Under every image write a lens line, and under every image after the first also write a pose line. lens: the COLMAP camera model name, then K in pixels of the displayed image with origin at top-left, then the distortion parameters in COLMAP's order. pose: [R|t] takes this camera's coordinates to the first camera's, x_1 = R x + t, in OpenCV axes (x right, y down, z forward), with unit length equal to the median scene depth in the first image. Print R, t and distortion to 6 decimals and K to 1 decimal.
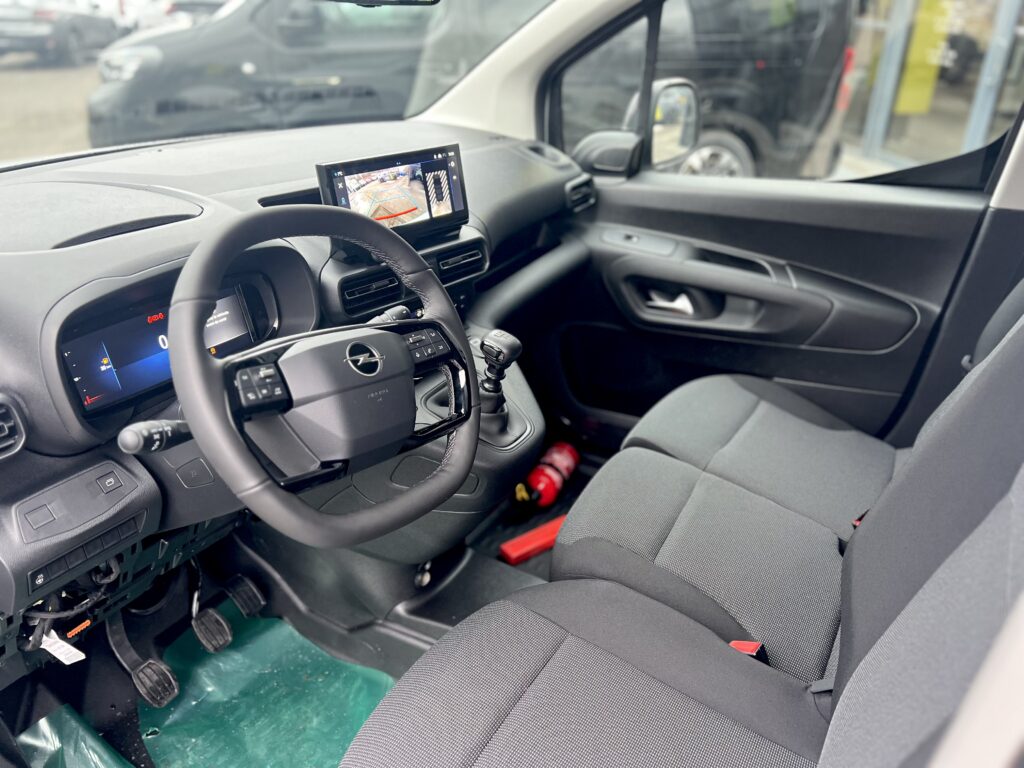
lens RADIAL K [[784.3, 0, 517.4], [0, 784.3, 390.9], [0, 0, 1]] dist [0.036190, -0.037896]
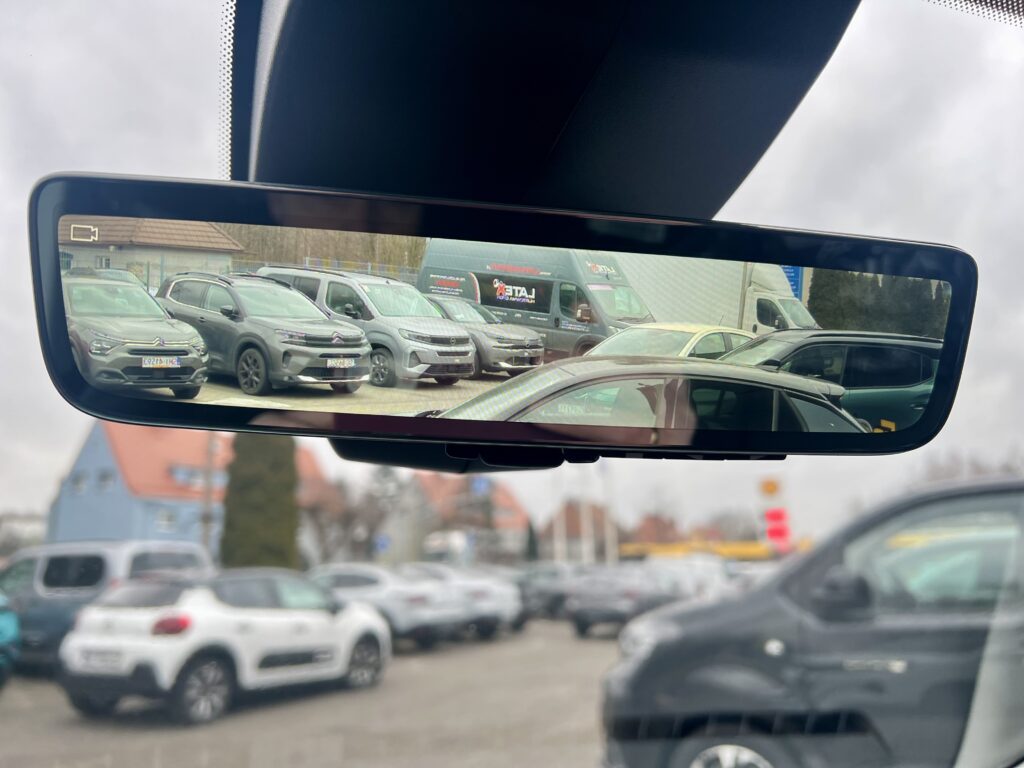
lens RADIAL K [[784.3, 0, 516.5], [0, 784.3, 380.7], [0, 0, 1]] dist [0.036190, -0.037896]
pose [[0.779477, -0.173480, -0.601930, -0.016679], [-0.258706, 0.785971, -0.561535, -0.103926], [0.570515, 0.593426, 0.567766, 0.233269]]
